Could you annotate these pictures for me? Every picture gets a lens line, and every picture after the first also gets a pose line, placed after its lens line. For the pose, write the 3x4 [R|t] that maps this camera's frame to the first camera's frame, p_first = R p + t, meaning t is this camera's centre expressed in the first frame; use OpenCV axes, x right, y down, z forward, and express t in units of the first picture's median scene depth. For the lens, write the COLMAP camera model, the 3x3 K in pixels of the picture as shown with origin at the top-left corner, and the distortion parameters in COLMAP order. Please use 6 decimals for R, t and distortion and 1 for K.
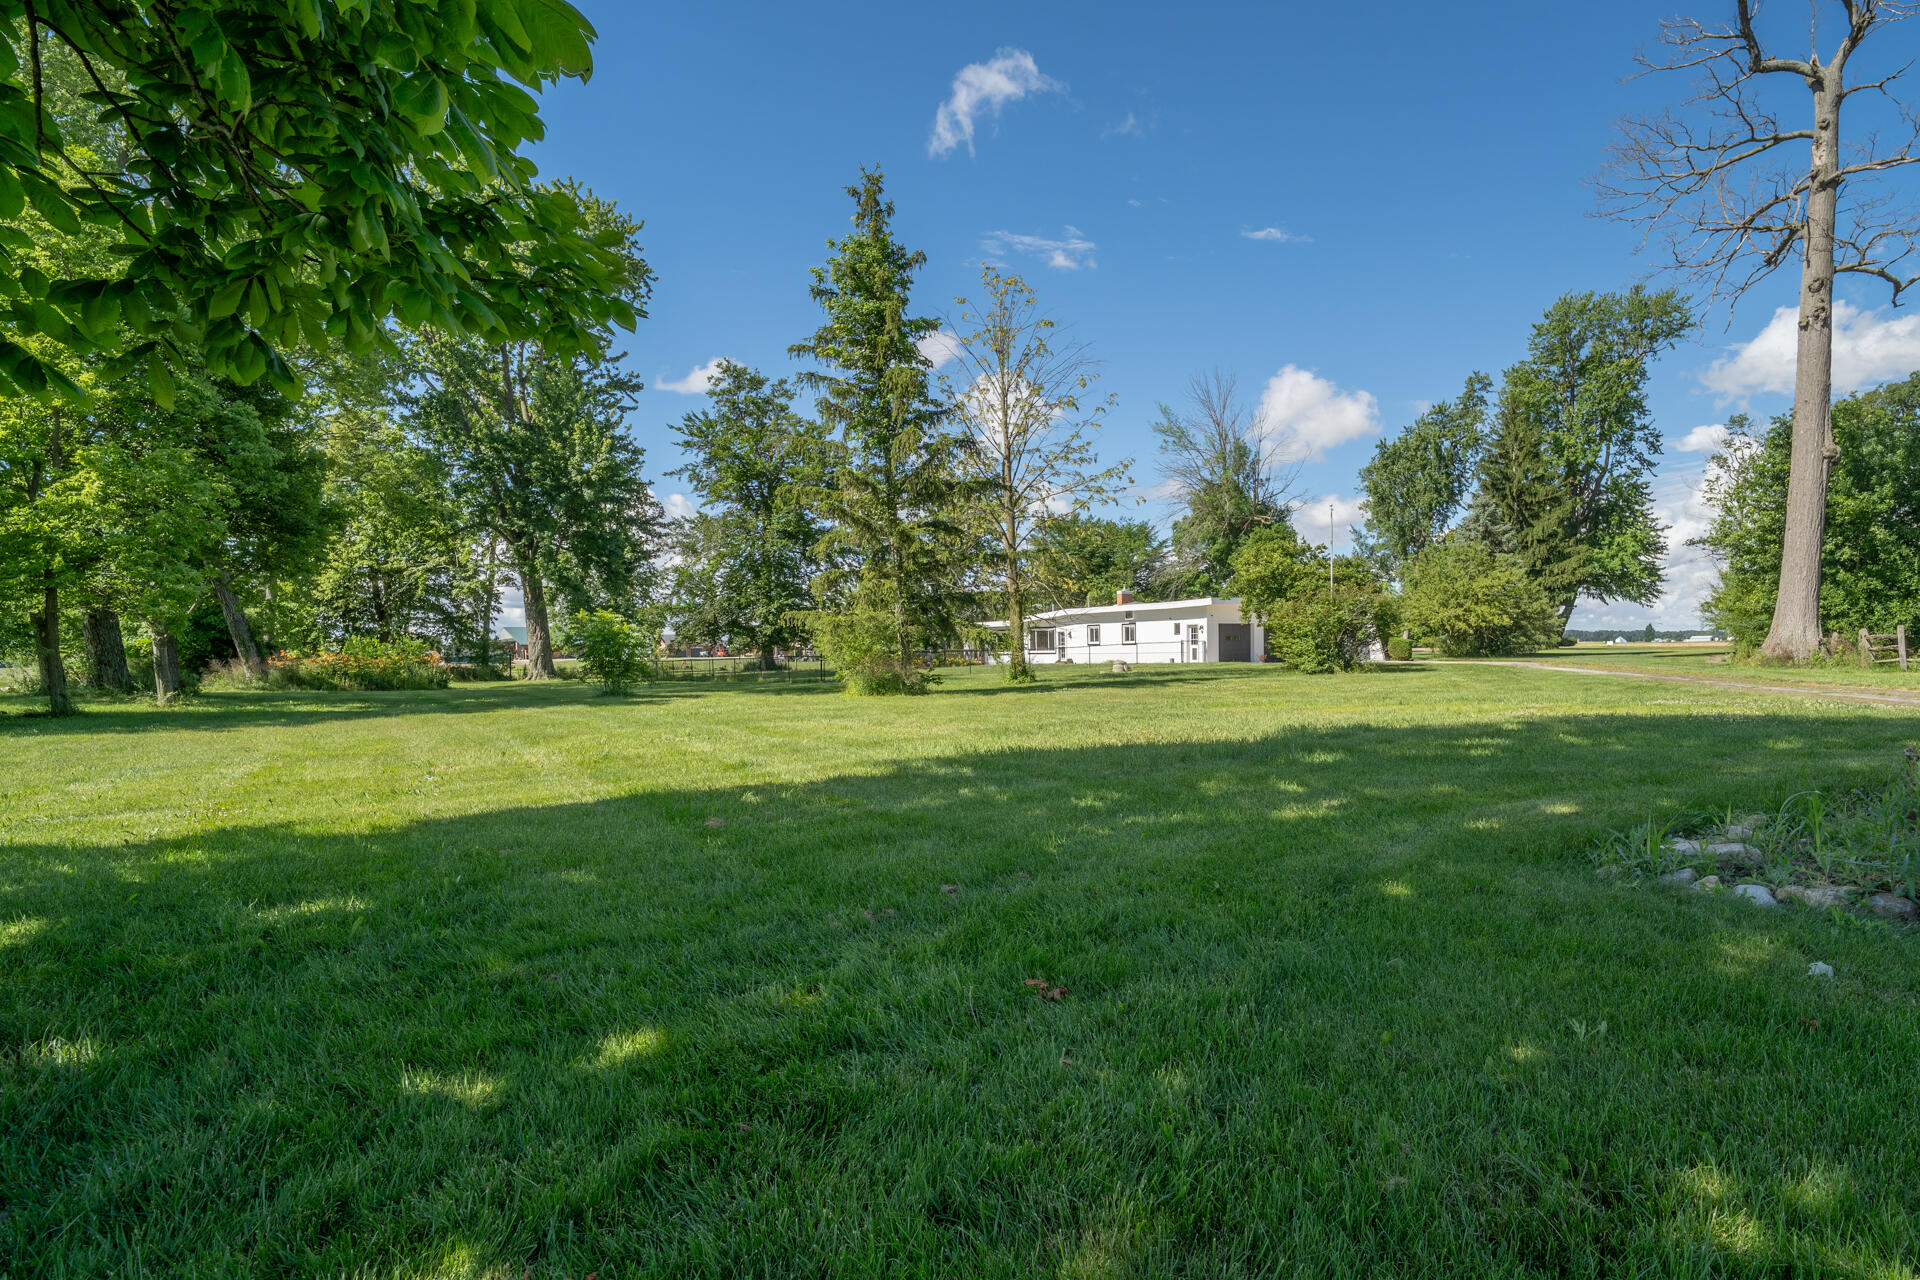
lens RADIAL K [[900.7, 0, 960.0], [0, 900.7, 640.0], [0, 0, 1]] dist [-0.002071, -0.000951]
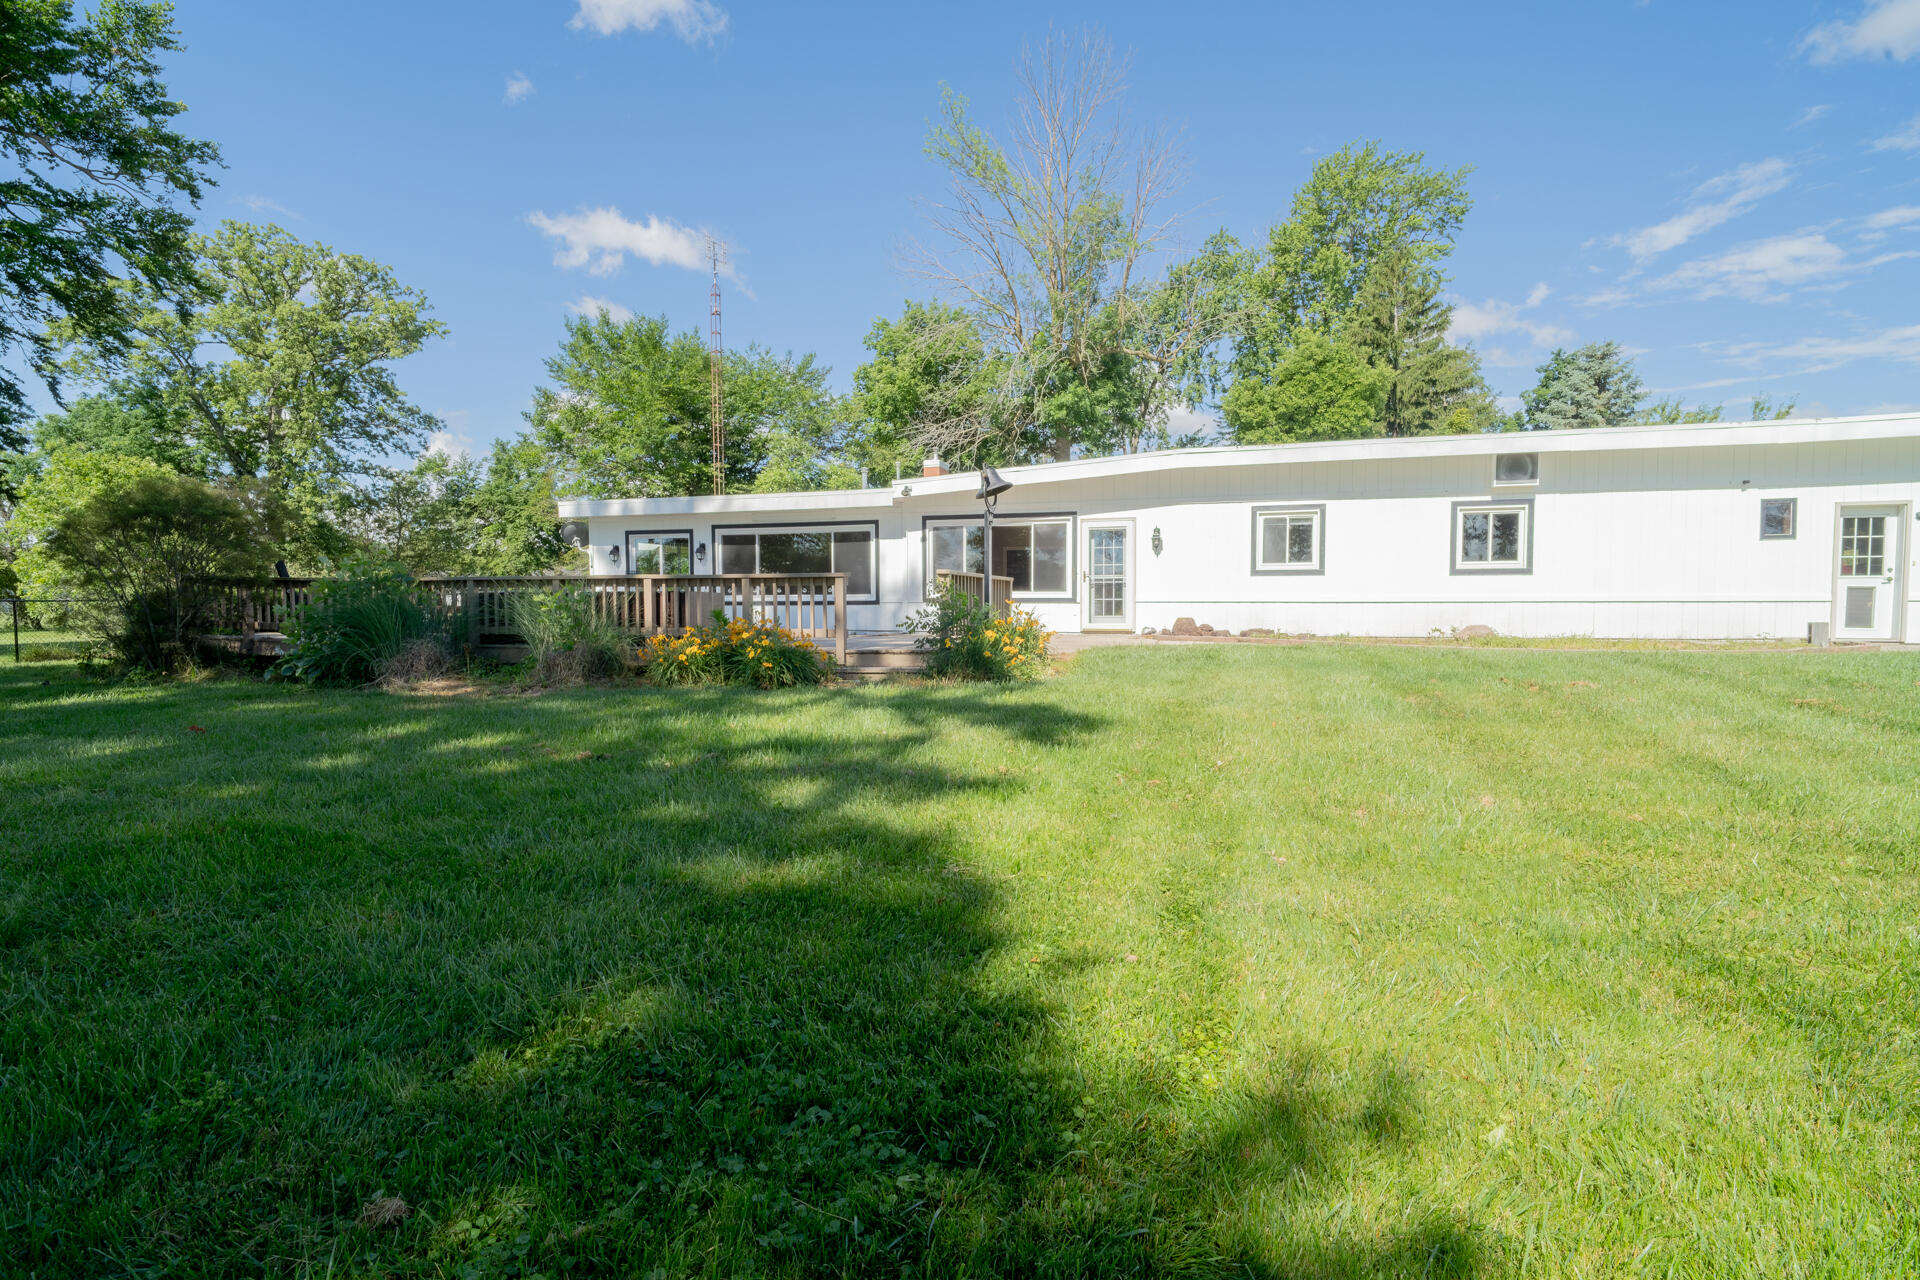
lens RADIAL K [[900.7, 0, 960.0], [0, 900.7, 640.0], [0, 0, 1]] dist [-0.002071, -0.000951]
pose [[0.763788, -0.016232, 0.645263, -0.118782], [-0.017207, 0.998816, 0.045493, 0.014910], [-0.645238, -0.045850, 0.762604, 0.837427]]
